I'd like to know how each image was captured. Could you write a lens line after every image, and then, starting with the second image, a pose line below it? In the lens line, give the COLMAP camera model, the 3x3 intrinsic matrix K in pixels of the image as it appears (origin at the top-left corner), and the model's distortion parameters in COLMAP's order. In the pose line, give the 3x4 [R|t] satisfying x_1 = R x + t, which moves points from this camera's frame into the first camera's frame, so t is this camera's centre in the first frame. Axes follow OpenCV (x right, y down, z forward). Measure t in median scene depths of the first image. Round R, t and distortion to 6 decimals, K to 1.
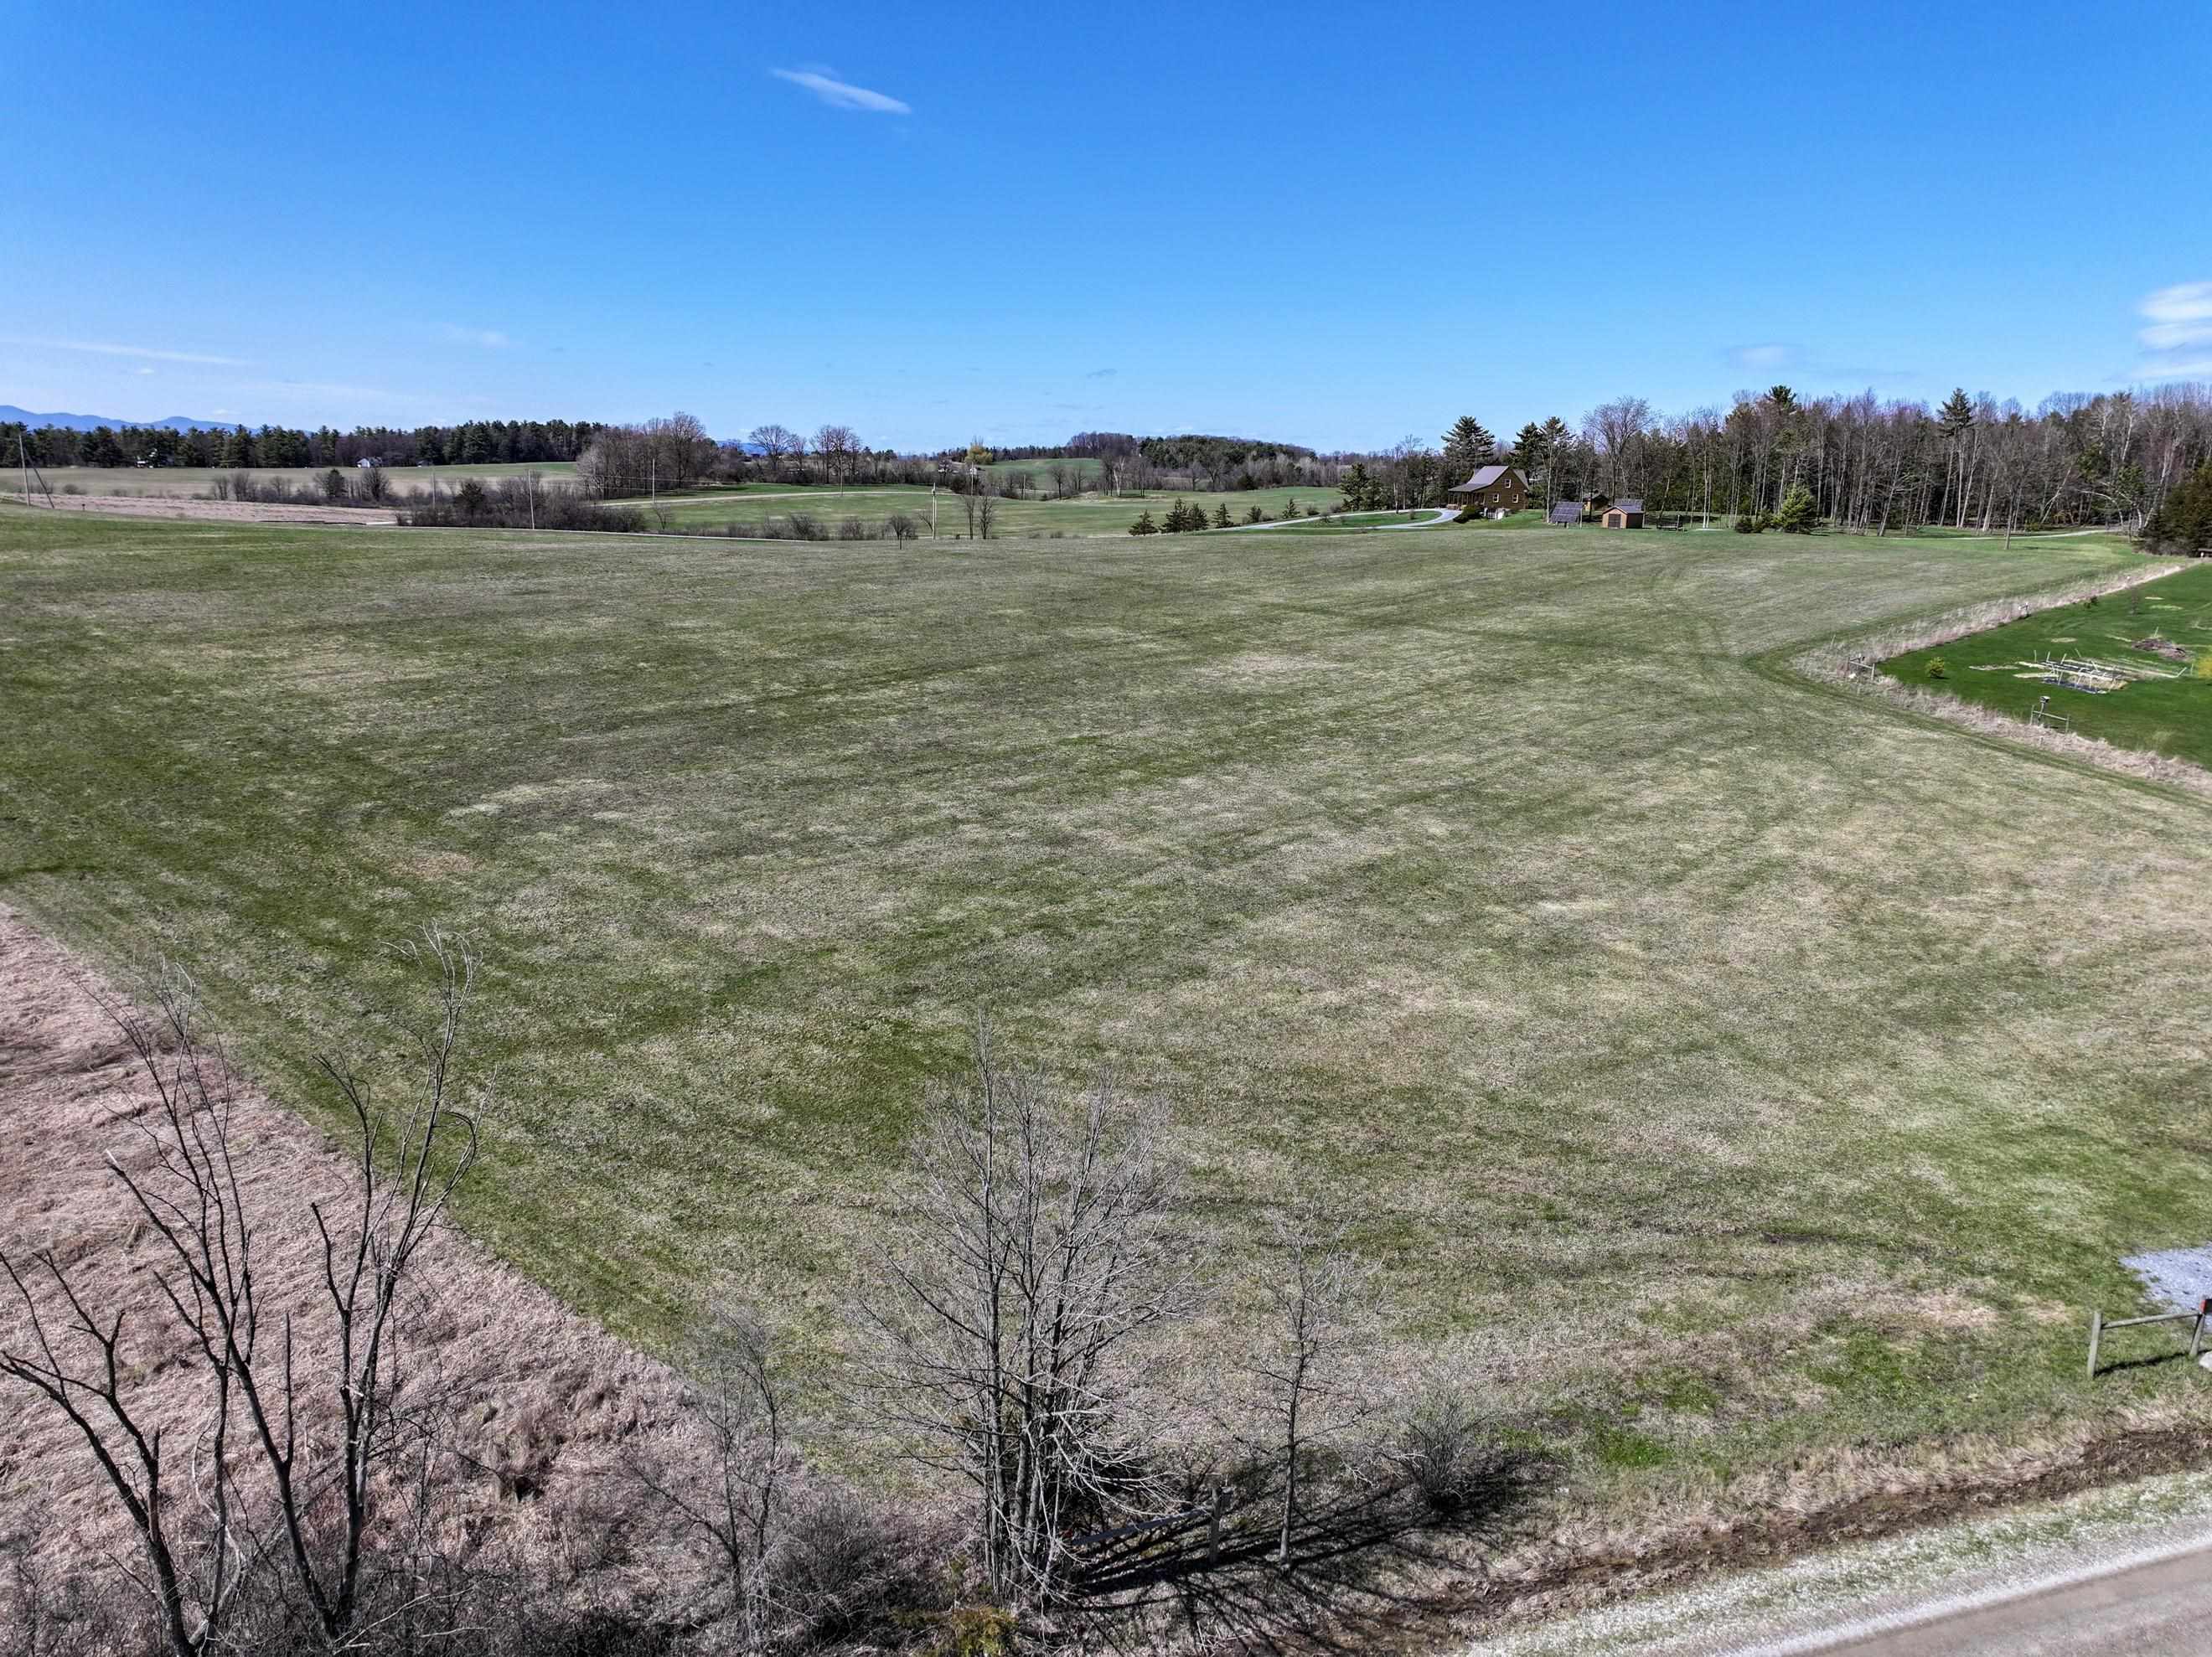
lens RADIAL K [[1548.2, 0, 1107.4], [0, 1548.2, 829.5], [0, 0, 1]] dist [0.001049, 0.007816]
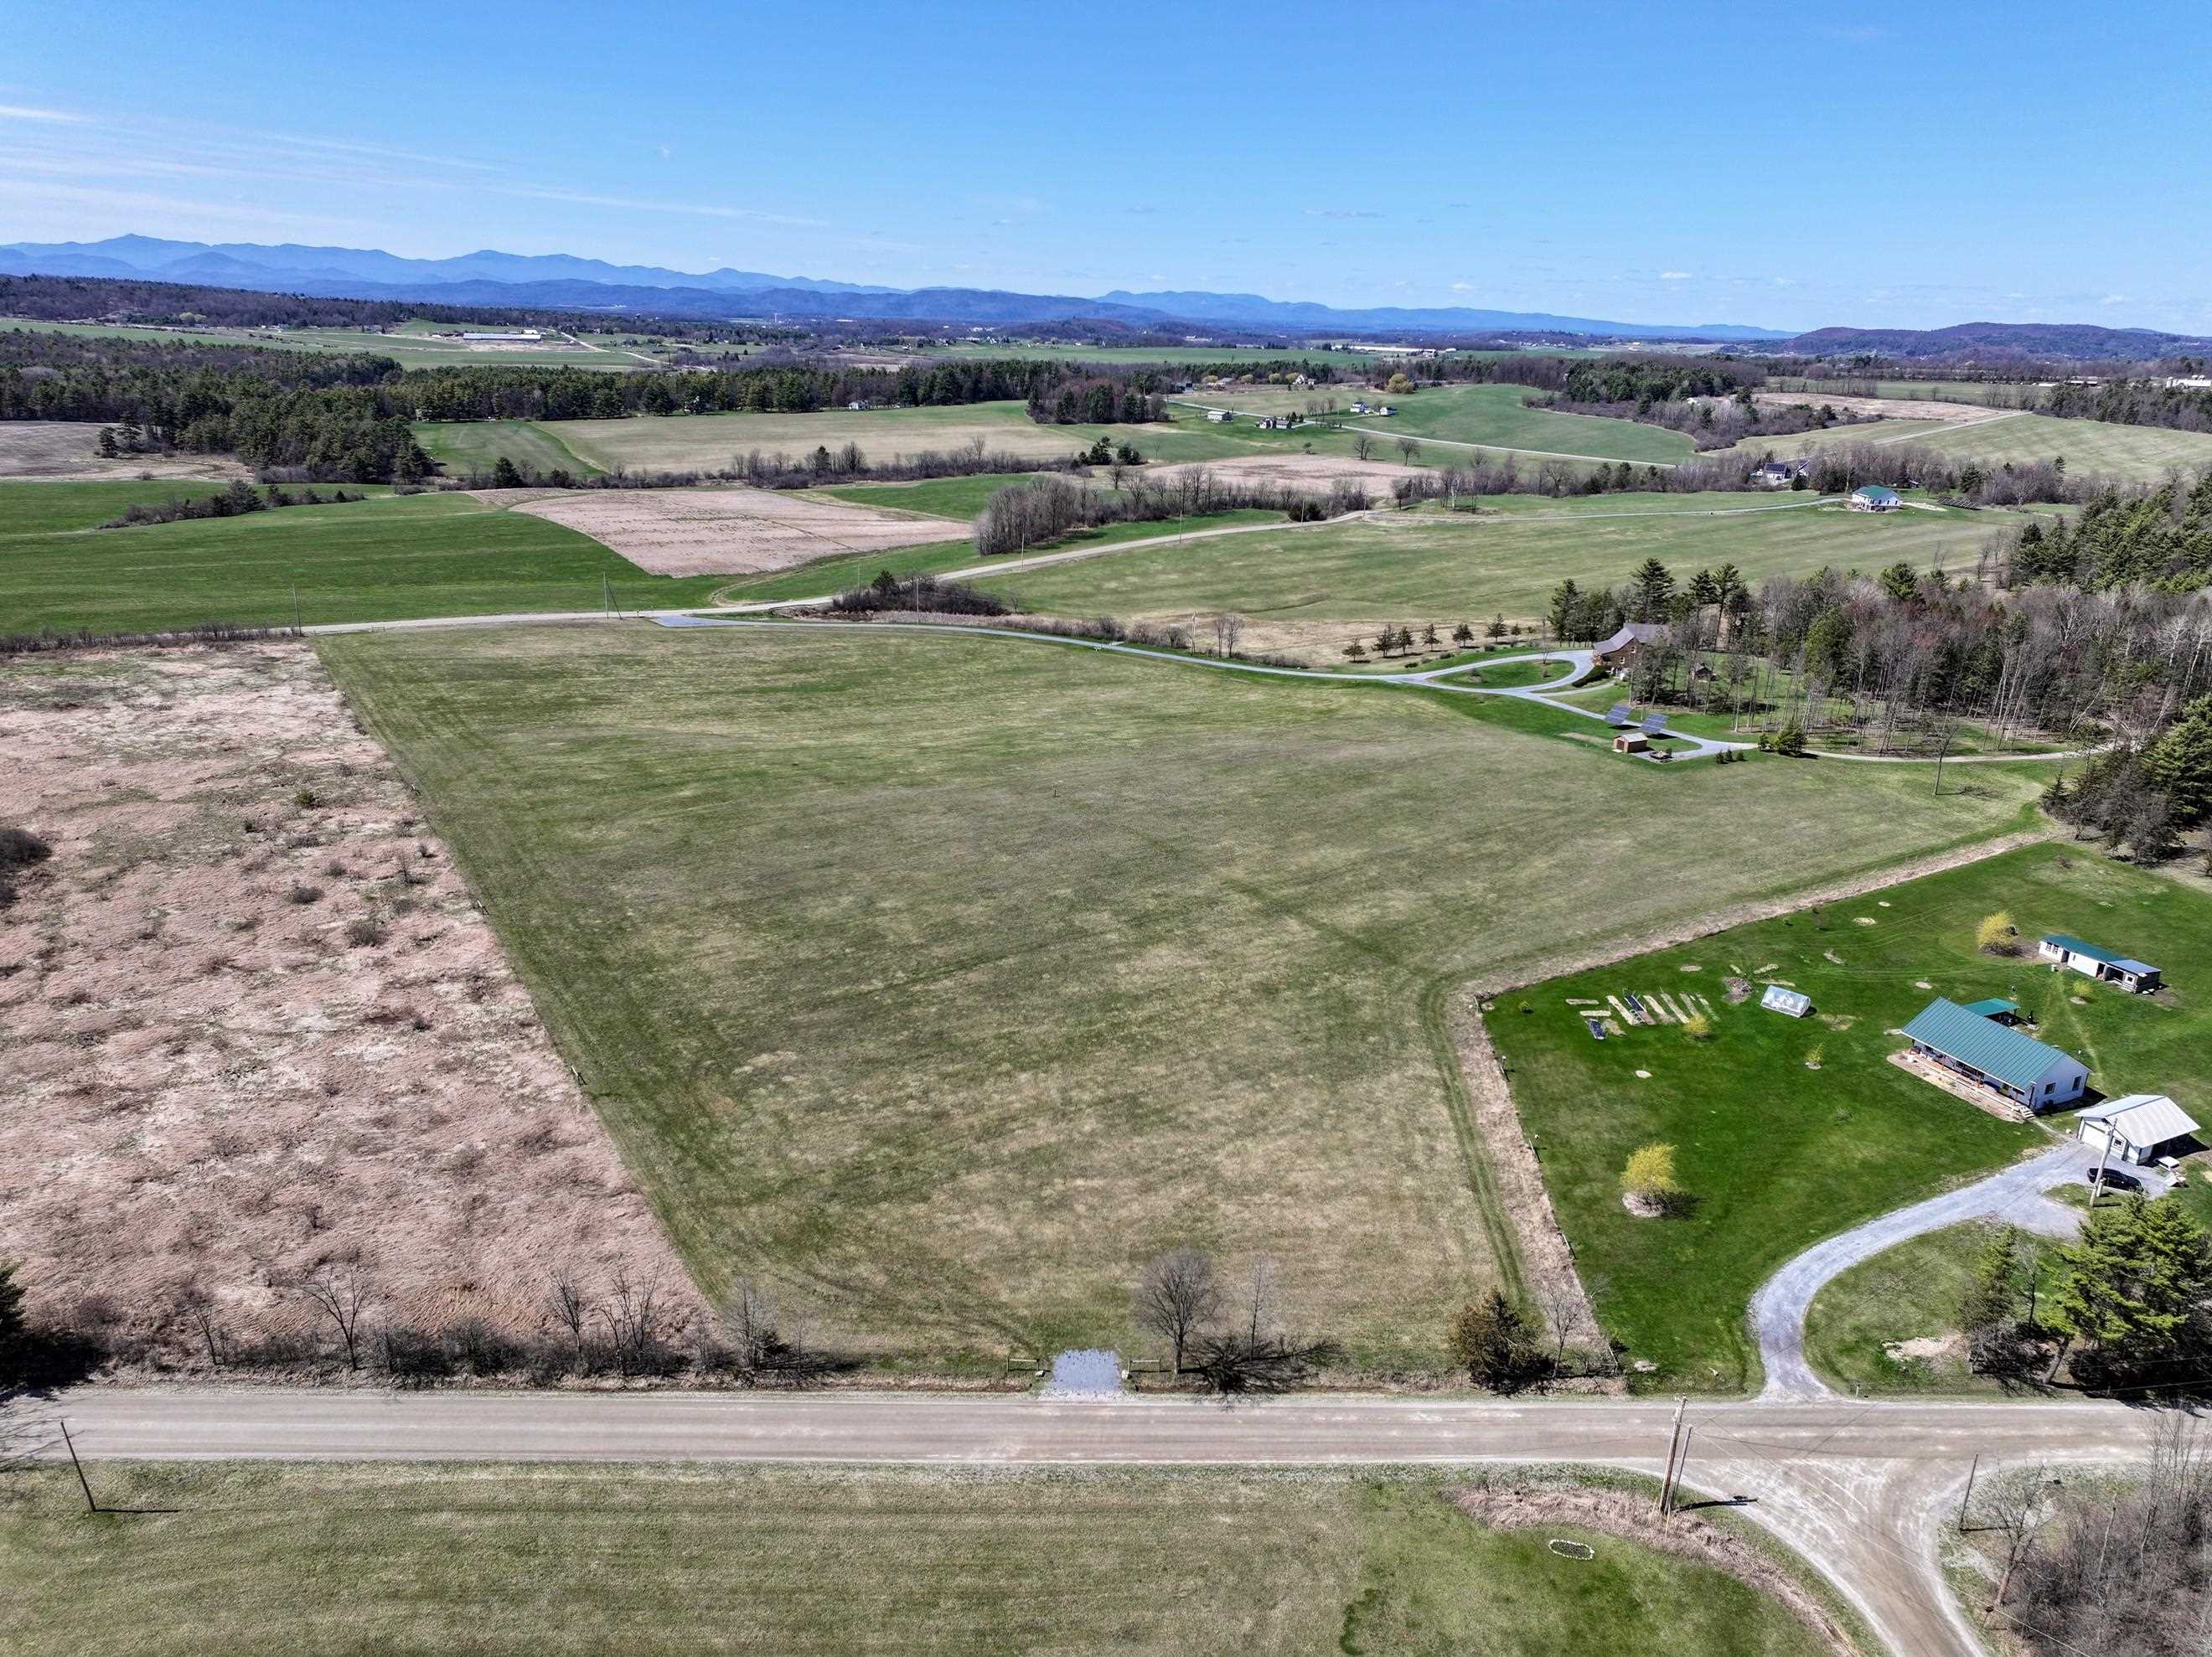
lens RADIAL K [[1548.2, 0, 1106.8], [0, 1548.2, 830.8], [0, 0, 1]] dist [0.001049, 0.007816]
pose [[0.955581, 0.097928, -0.277984, 0.646753], [-0.071430, 0.992017, 0.103926, -0.535547], [0.285942, -0.079453, 0.954947, -0.974073]]
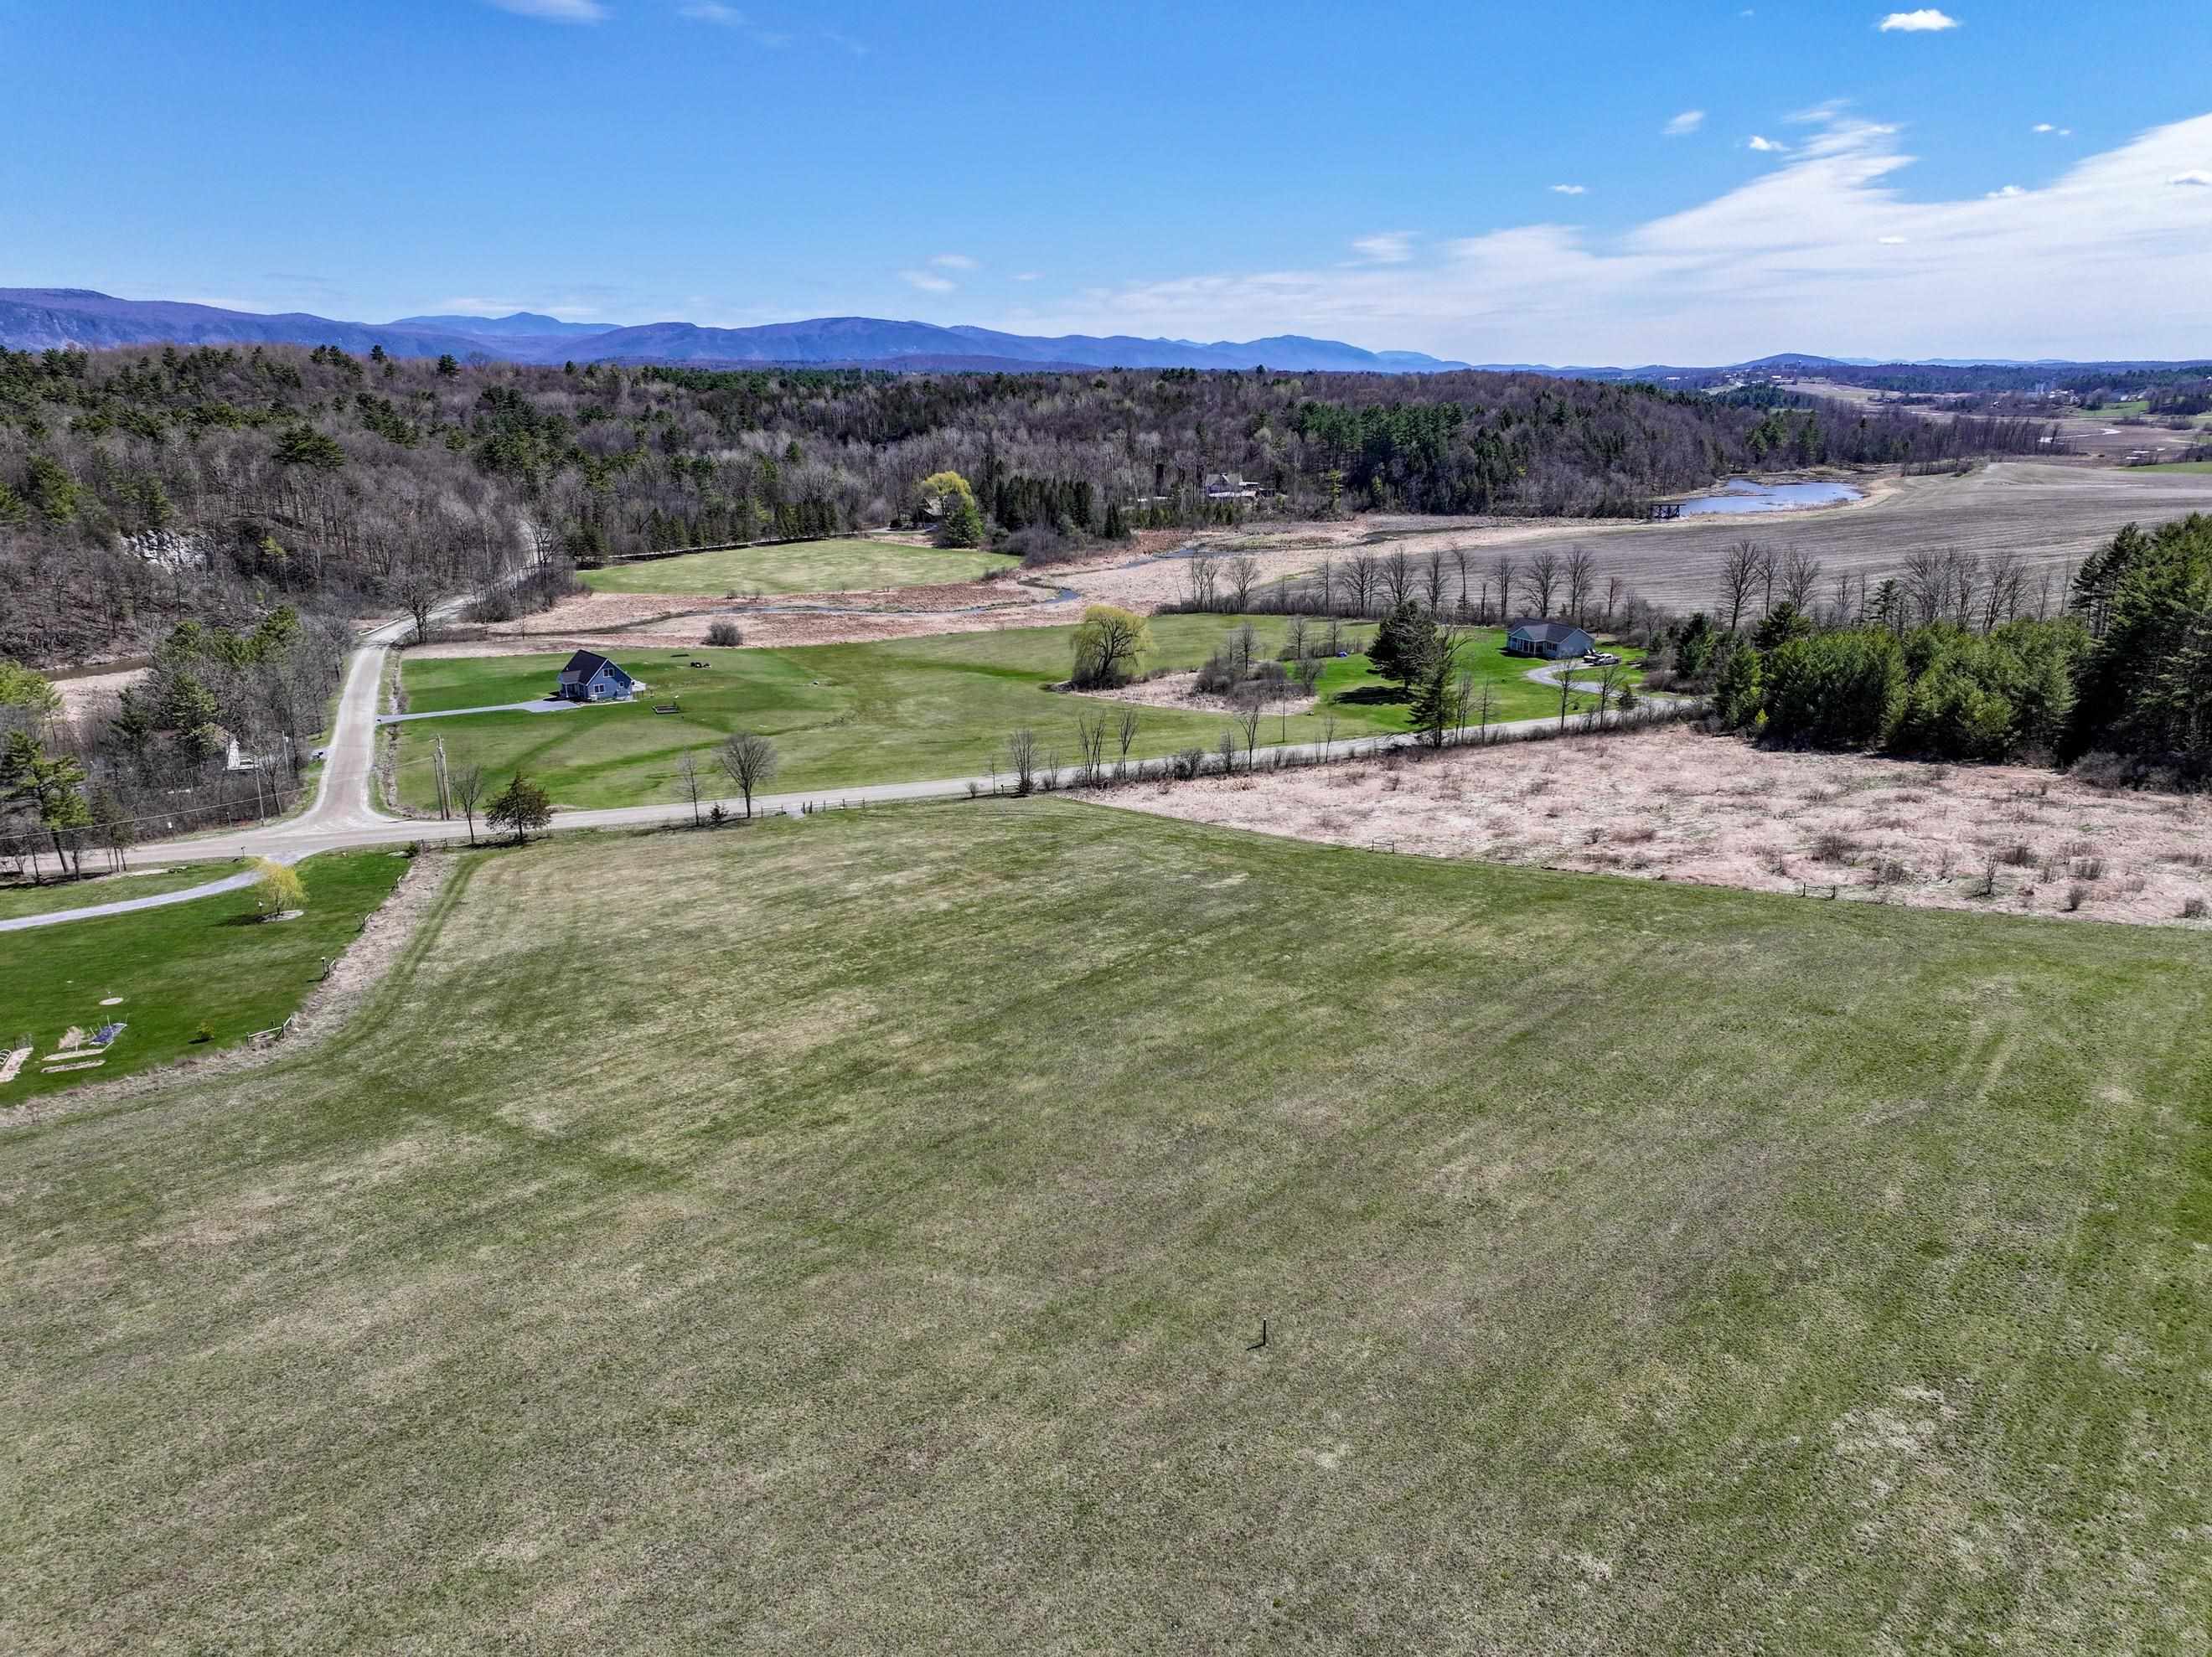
lens RADIAL K [[1548.2, 0, 1104.2], [0, 1548.2, 833.1], [0, 0, 1]] dist [0.001049, 0.007816]
pose [[-0.999964, -0.006850, 0.004956, -0.141326], [-0.003459, 0.866340, 0.499443, -0.926804], [-0.007715, 0.499408, -0.866333, 2.226347]]
